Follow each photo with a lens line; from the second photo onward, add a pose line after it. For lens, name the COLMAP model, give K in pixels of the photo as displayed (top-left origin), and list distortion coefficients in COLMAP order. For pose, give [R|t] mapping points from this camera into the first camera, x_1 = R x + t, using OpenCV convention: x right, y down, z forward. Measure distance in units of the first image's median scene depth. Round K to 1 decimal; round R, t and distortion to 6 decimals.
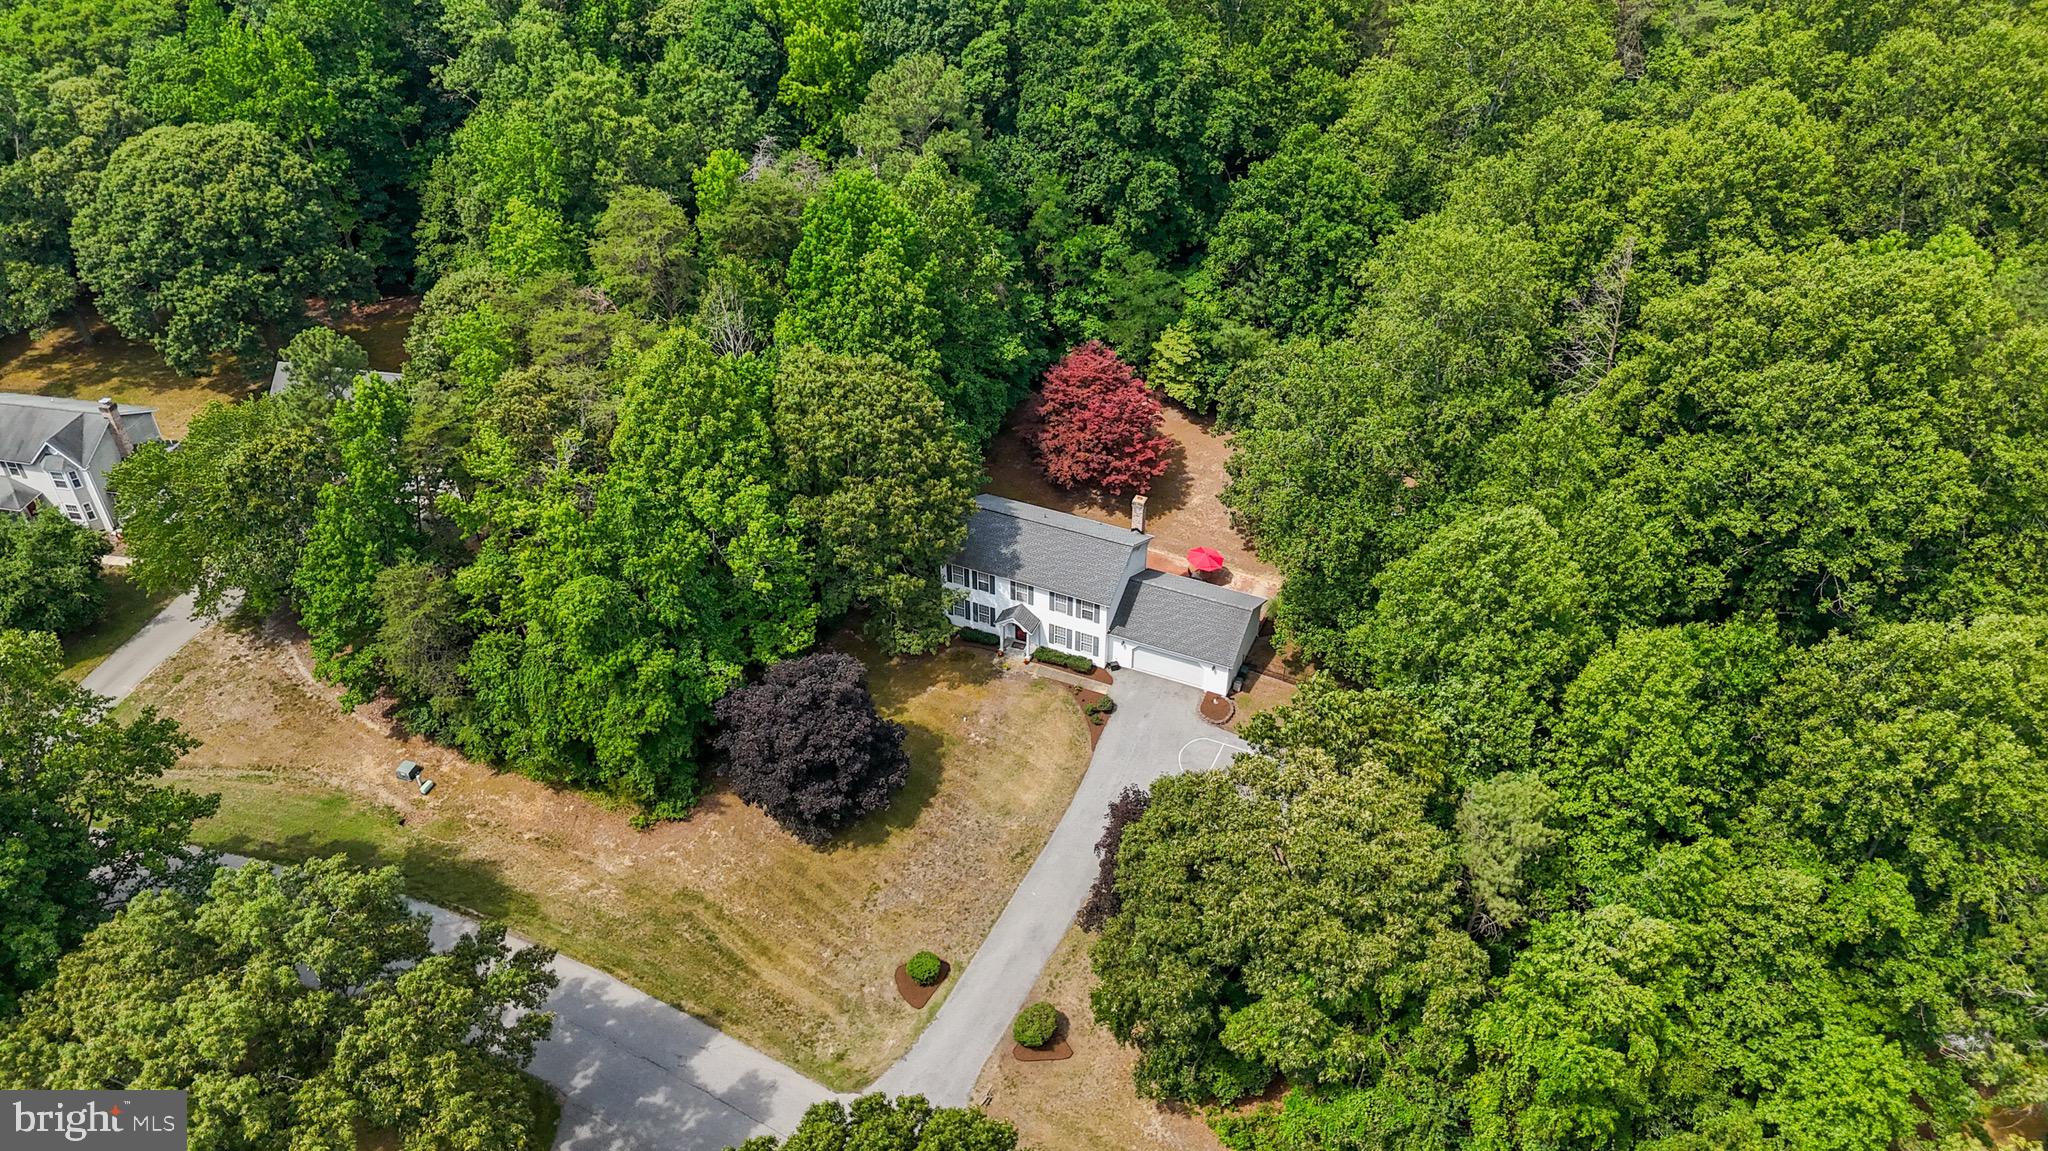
lens RADIAL K [[1535.6, 0, 1018.8], [0, 1535.6, 568.6], [0, 0, 1]] dist [0.064086, -0.059565]
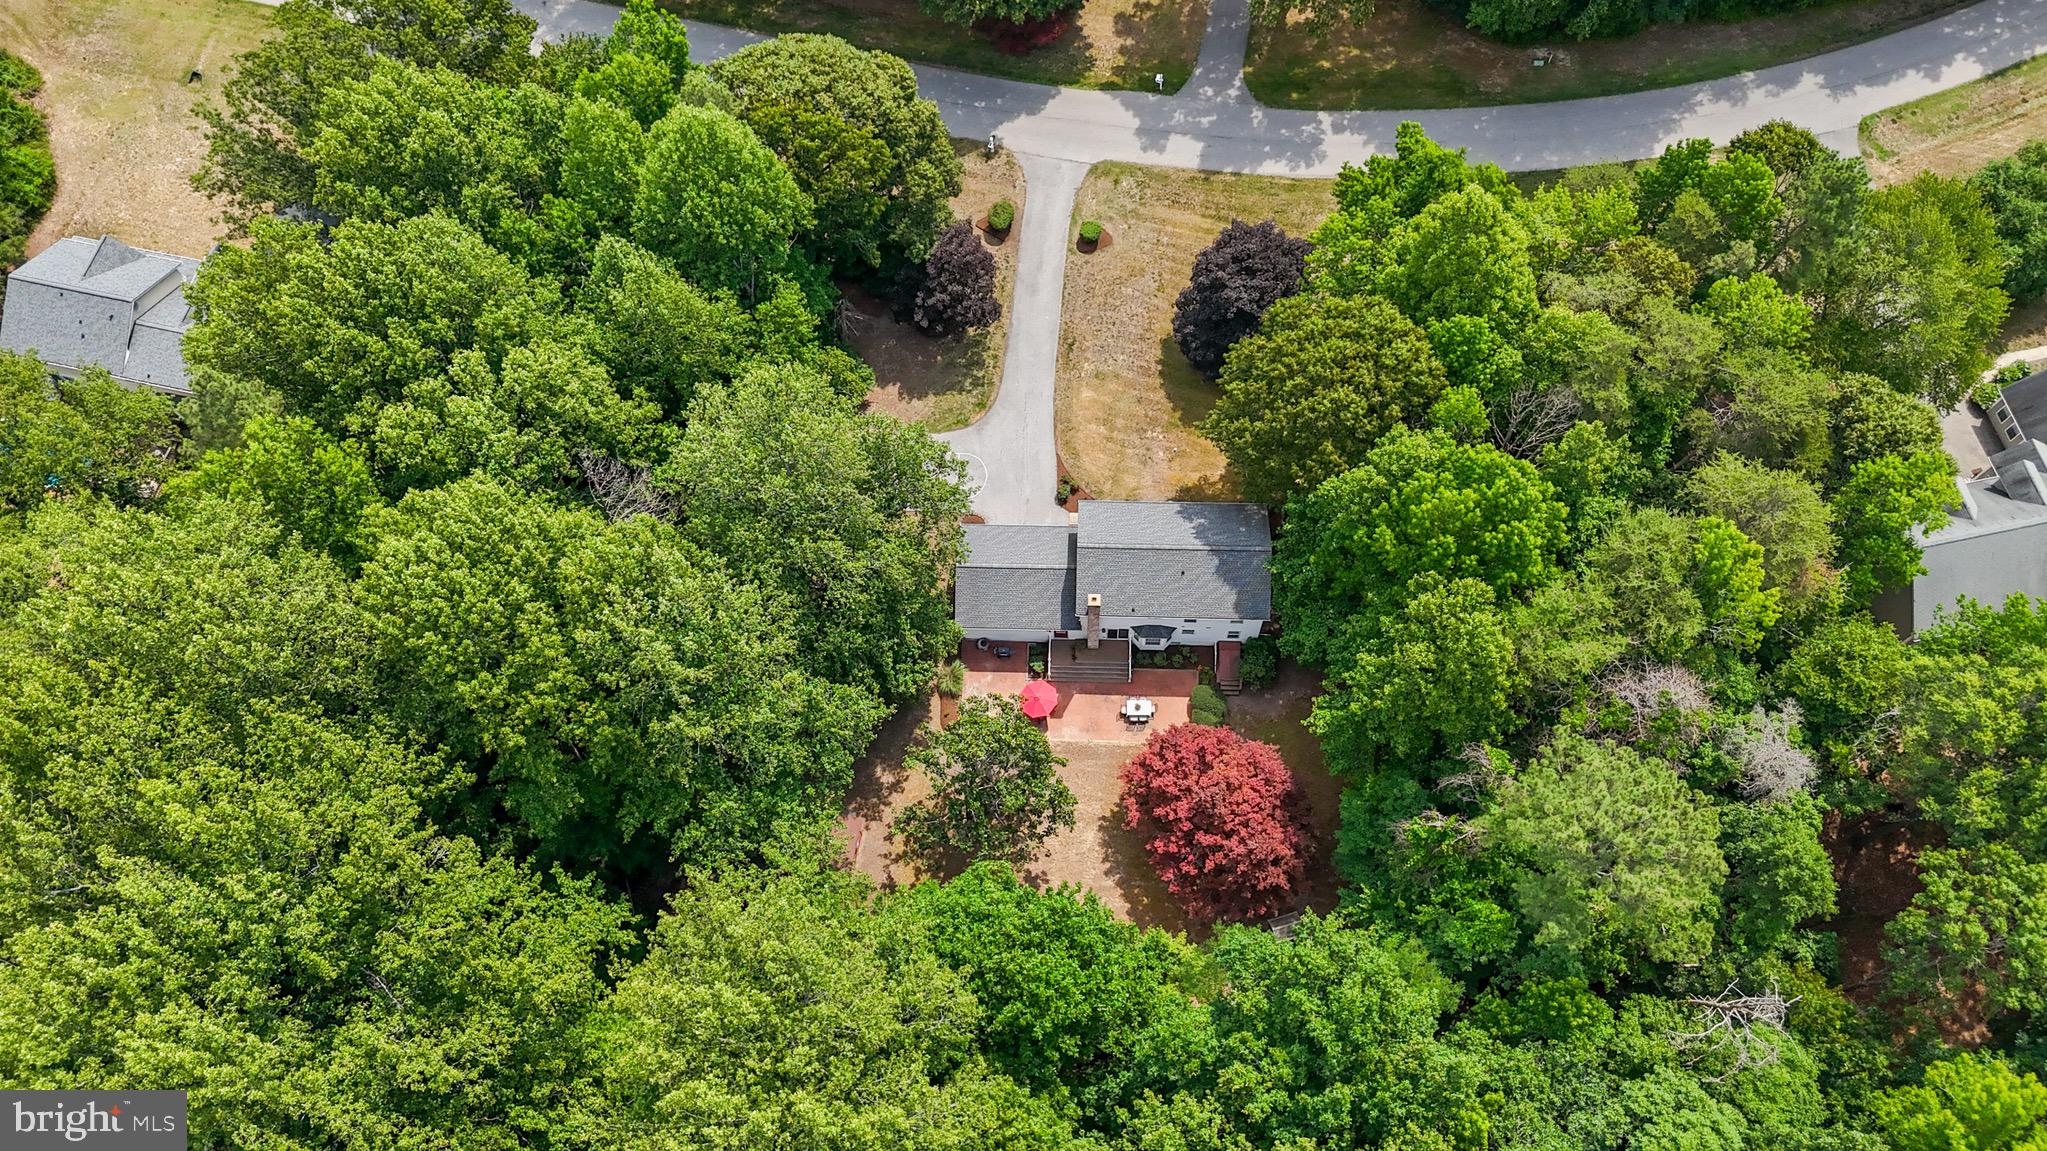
lens RADIAL K [[1534.9, 0, 1026.5], [0, 1534.9, 571.5], [0, 0, 1]] dist [0.064086, -0.059565]
pose [[-0.927147, 0.352969, -0.125741, 0.237795], [-0.204158, -0.194480, 0.959425, -0.968994], [0.314194, 0.915200, 0.252373, 0.745363]]
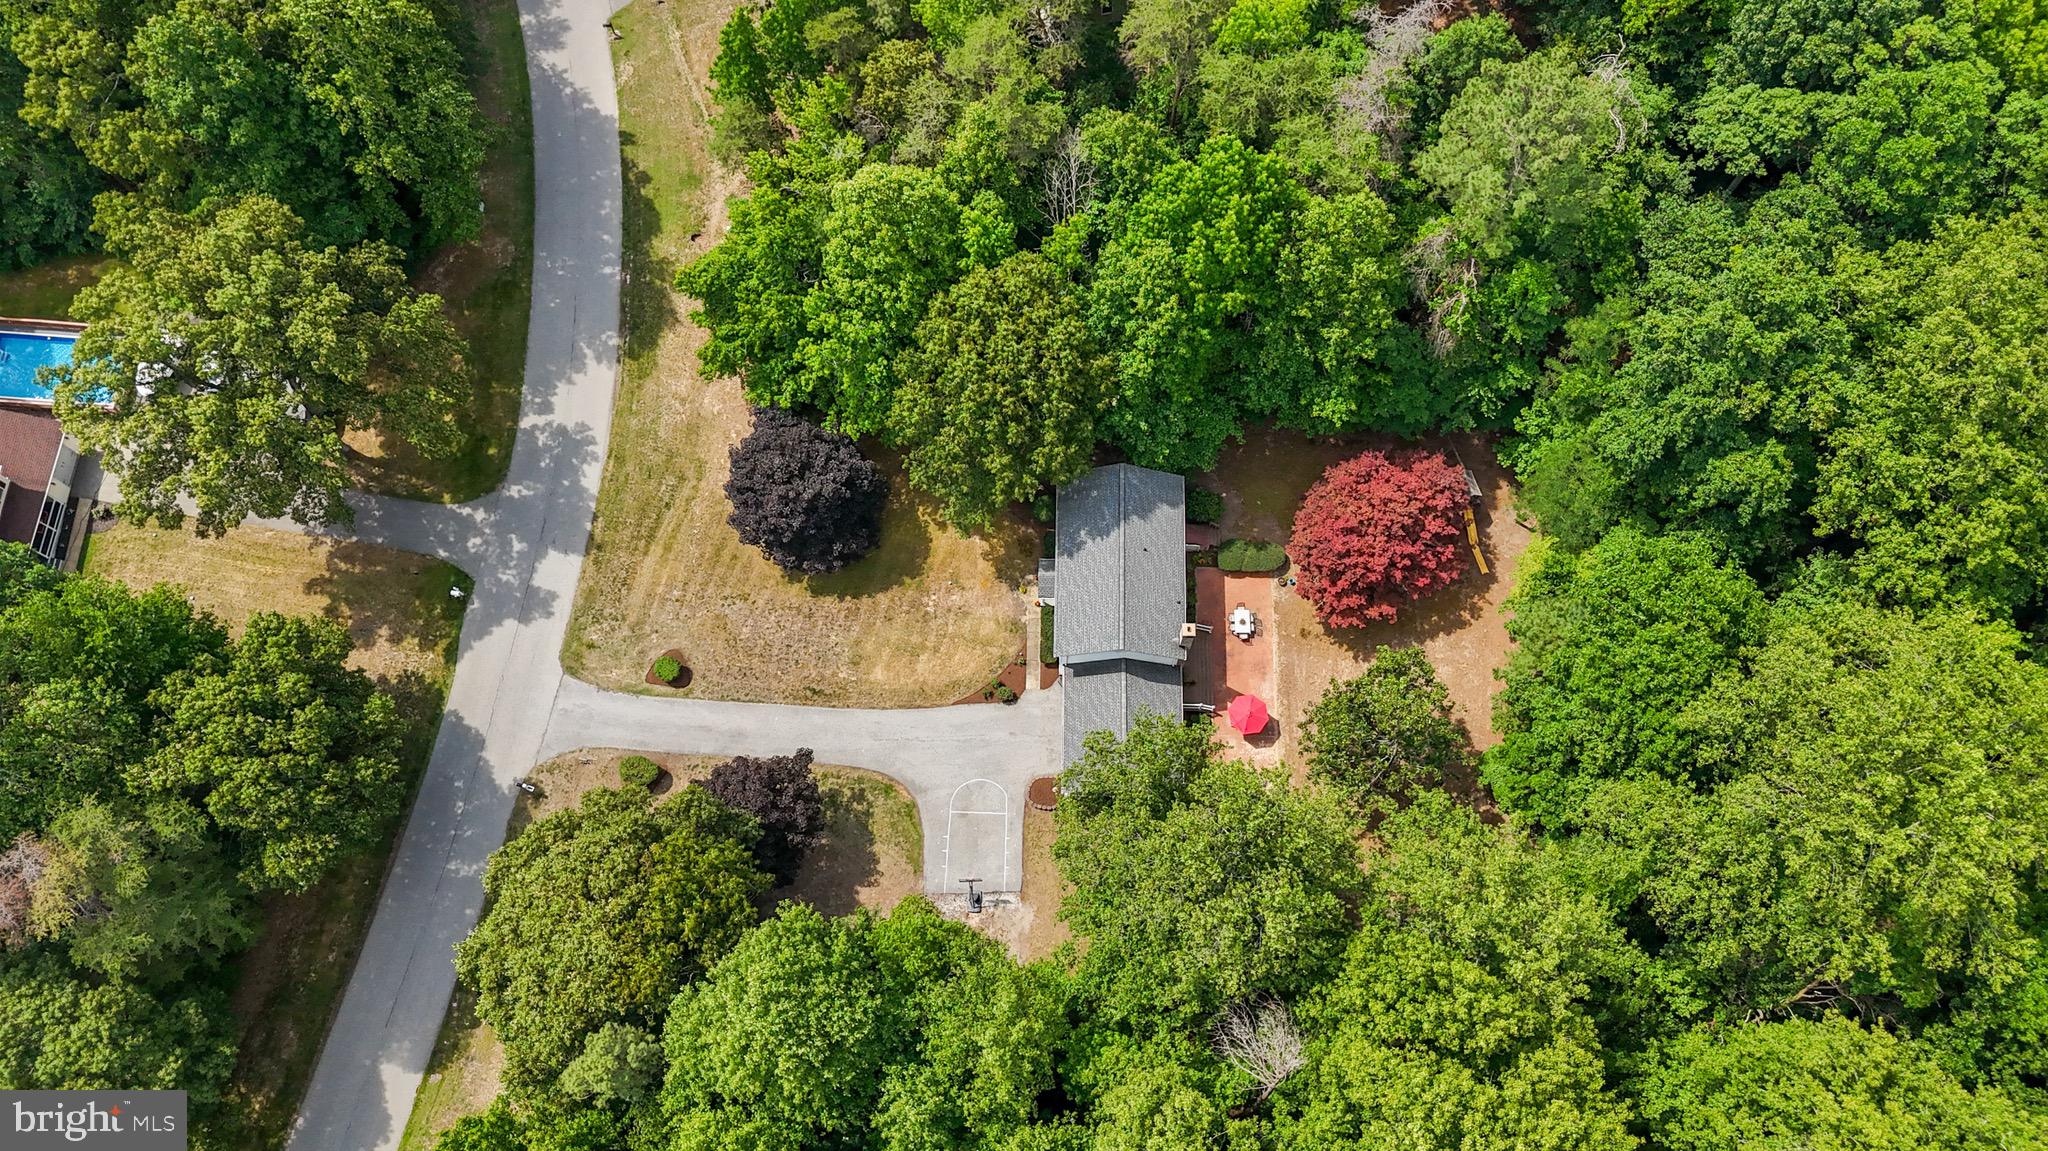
lens RADIAL K [[1535.6, 0, 1030.7], [0, 1535.6, 564.1], [0, 0, 1]] dist [0.064086, -0.059565]
pose [[0.387379, 0.871351, -0.301139, 0.294262], [-0.548878, 0.480424, 0.684051, -0.663848], [0.740723, -0.099699, 0.664372, 0.320205]]
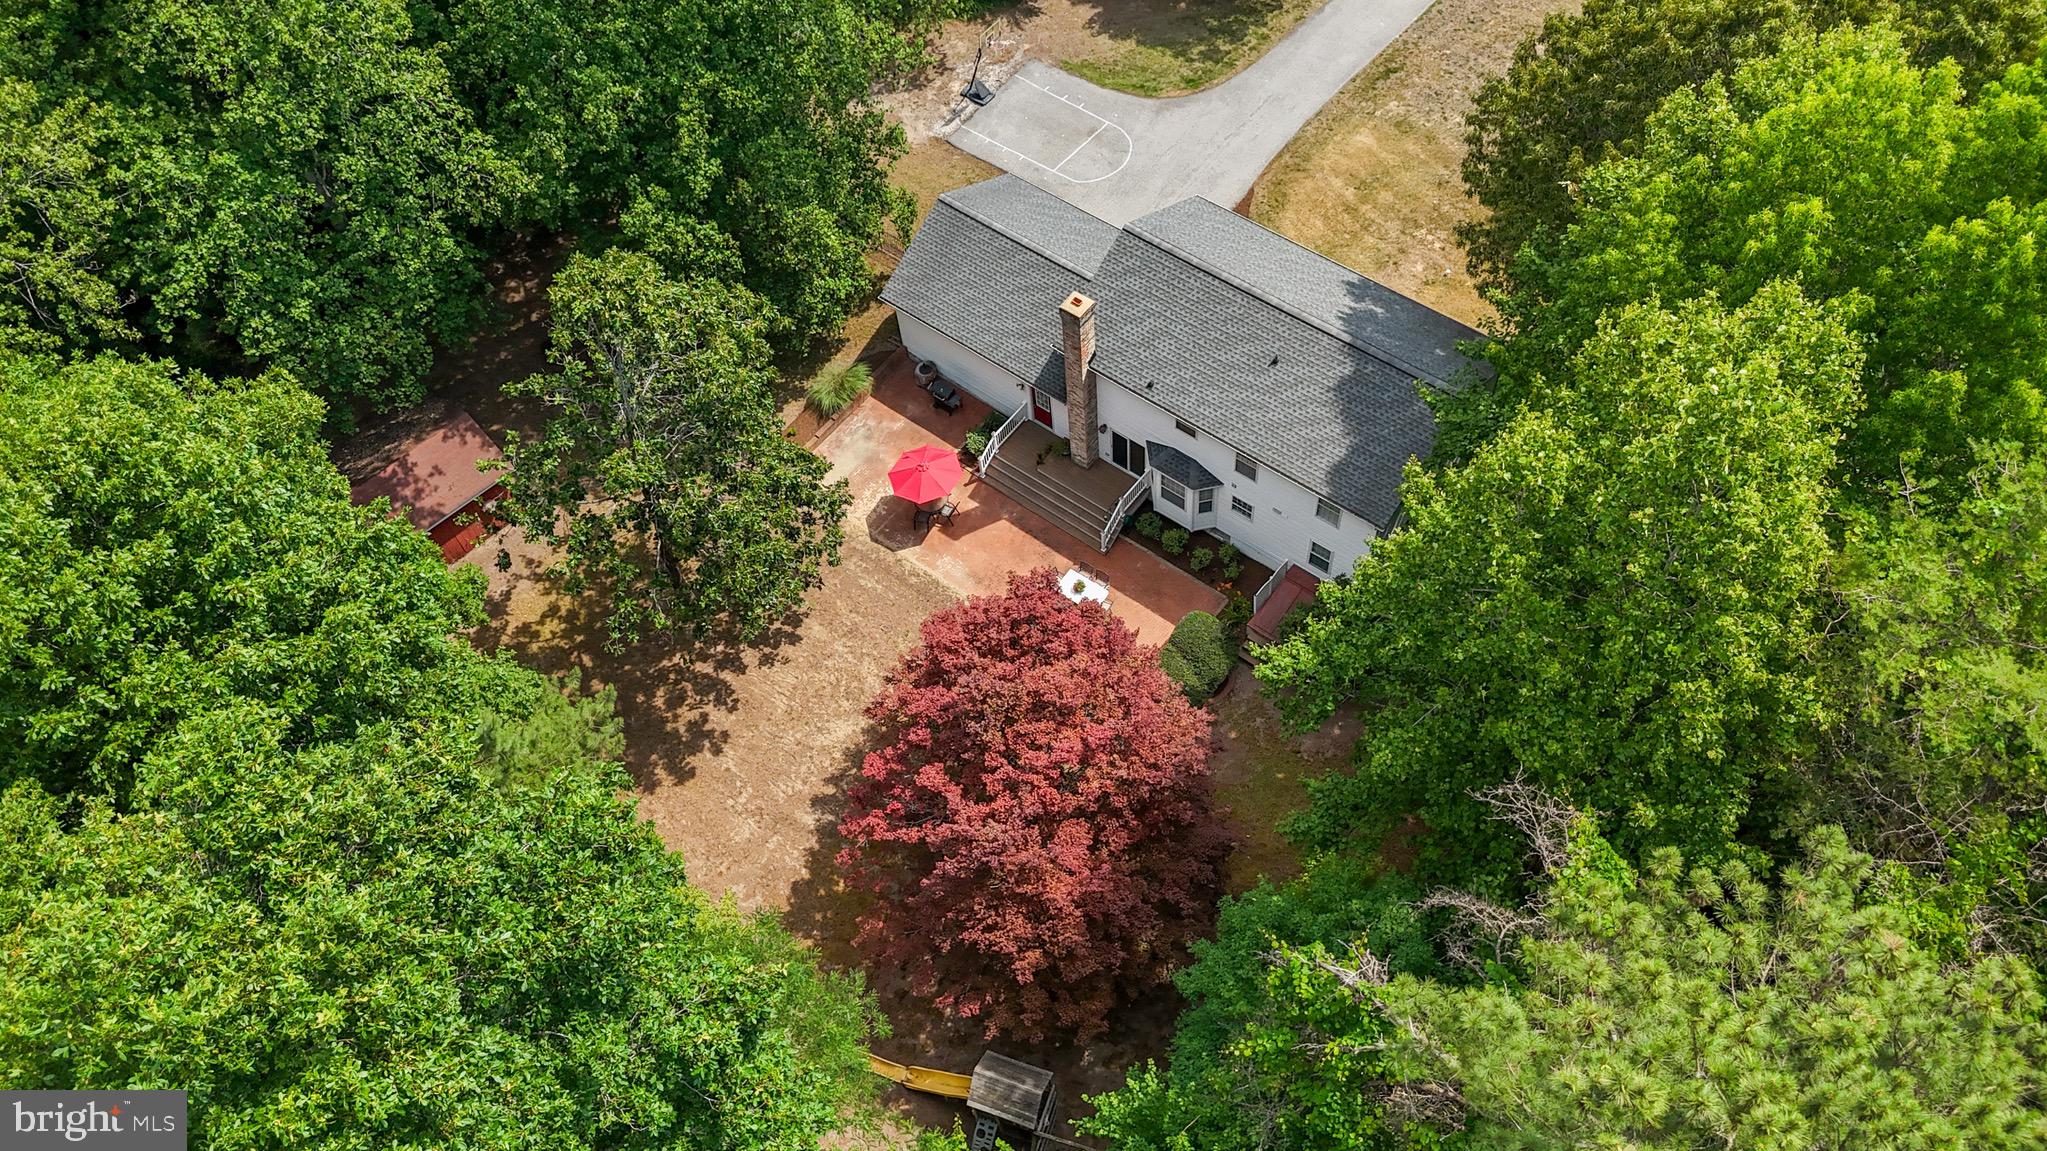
lens RADIAL K [[1534.9, 0, 1019.0], [0, 1534.9, 585.8], [0, 0, 1]] dist [0.064086, -0.059565]
pose [[-0.967463, -0.179785, 0.178026, -0.001959], [0.195335, -0.083526, 0.977173, -0.526366], [-0.160811, 0.980154, 0.115926, 1.054854]]
